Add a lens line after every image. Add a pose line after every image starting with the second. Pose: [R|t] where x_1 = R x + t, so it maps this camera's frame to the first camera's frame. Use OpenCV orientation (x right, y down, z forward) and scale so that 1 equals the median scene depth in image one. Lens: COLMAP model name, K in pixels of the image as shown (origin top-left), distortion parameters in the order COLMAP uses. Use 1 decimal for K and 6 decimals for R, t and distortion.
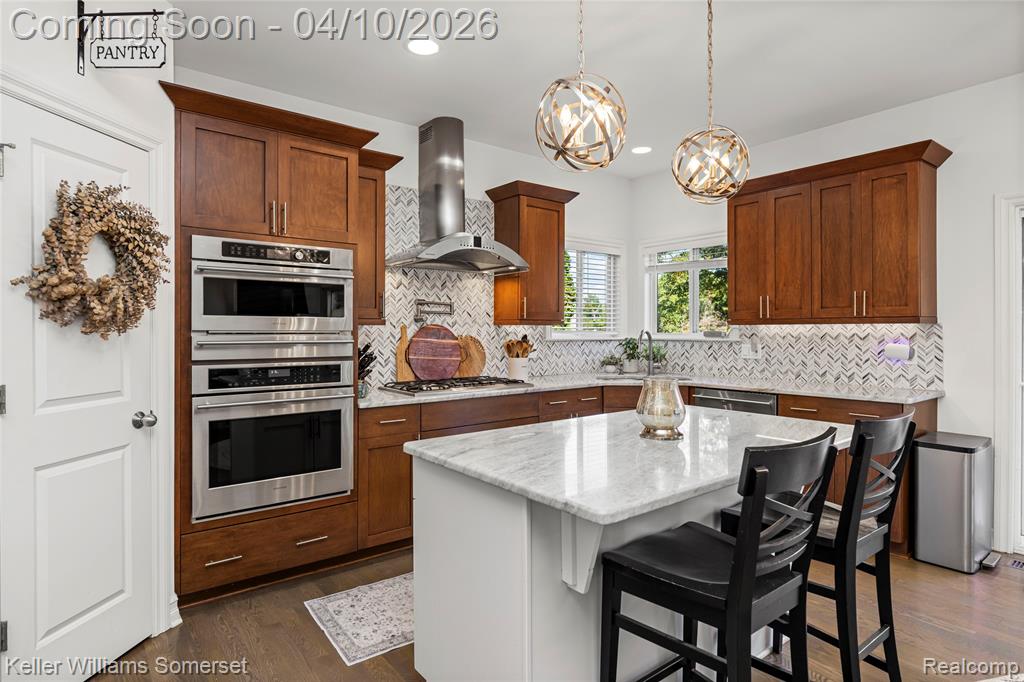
lens RADIAL K [[552.1, 0, 511.2], [0, 552.1, 332.2], [0, 0, 1]] dist [-0.003312, -0.004395]
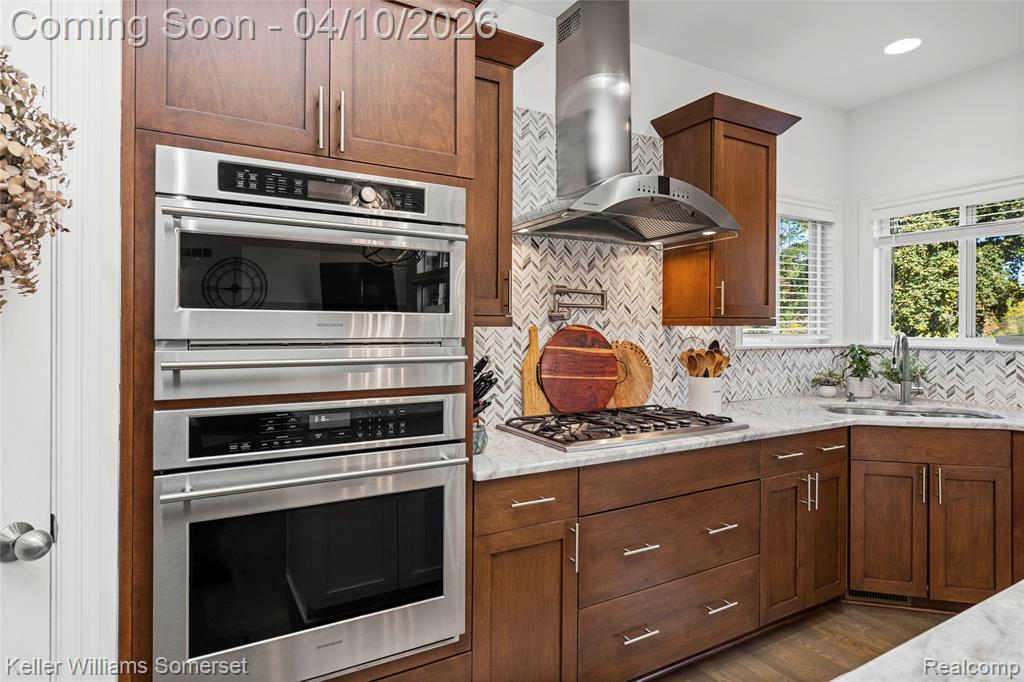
lens RADIAL K [[552.1, 0, 506.4], [0, 552.1, 326.3], [0, 0, 1]] dist [-0.003312, -0.004395]
pose [[0.987323, 0.001944, -0.158713, -0.156356], [-0.002950, 0.999977, -0.006100, -0.010488], [0.158698, 0.006491, 0.987306, 0.458851]]
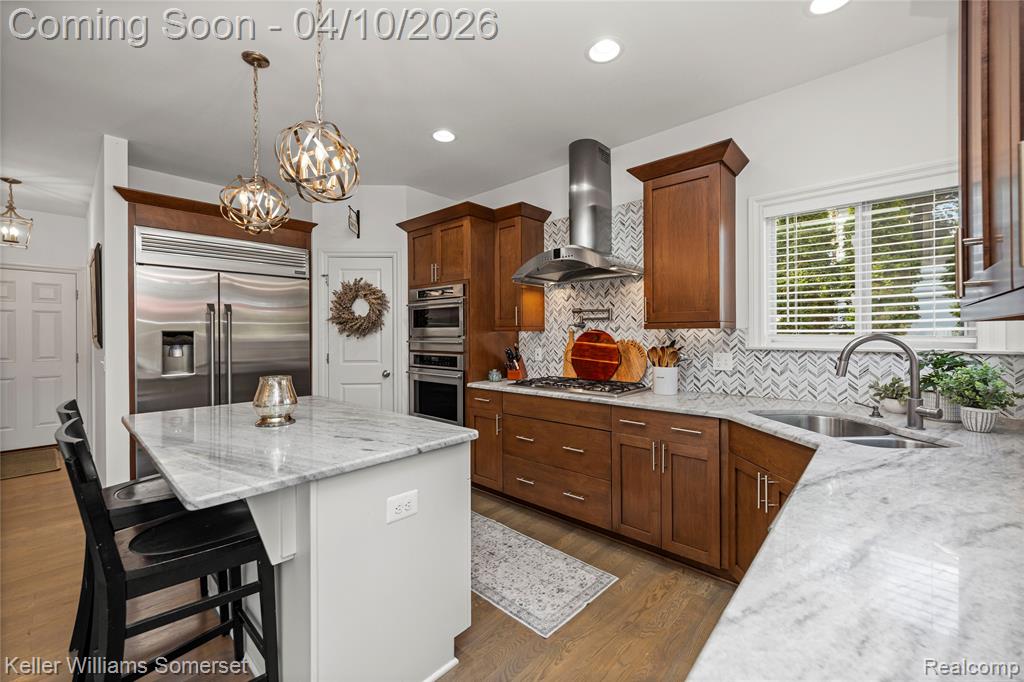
lens RADIAL K [[409.0, 0, 510.9], [0, 409.0, 335.4], [0, 0, 1]] dist [-0.002123, 0.000296]
pose [[0.167565, 0.001521, -0.985860, 0.833625], [-0.001233, 0.999998, 0.001334, -0.004452], [0.985860, 0.000992, 0.167566, 0.908047]]
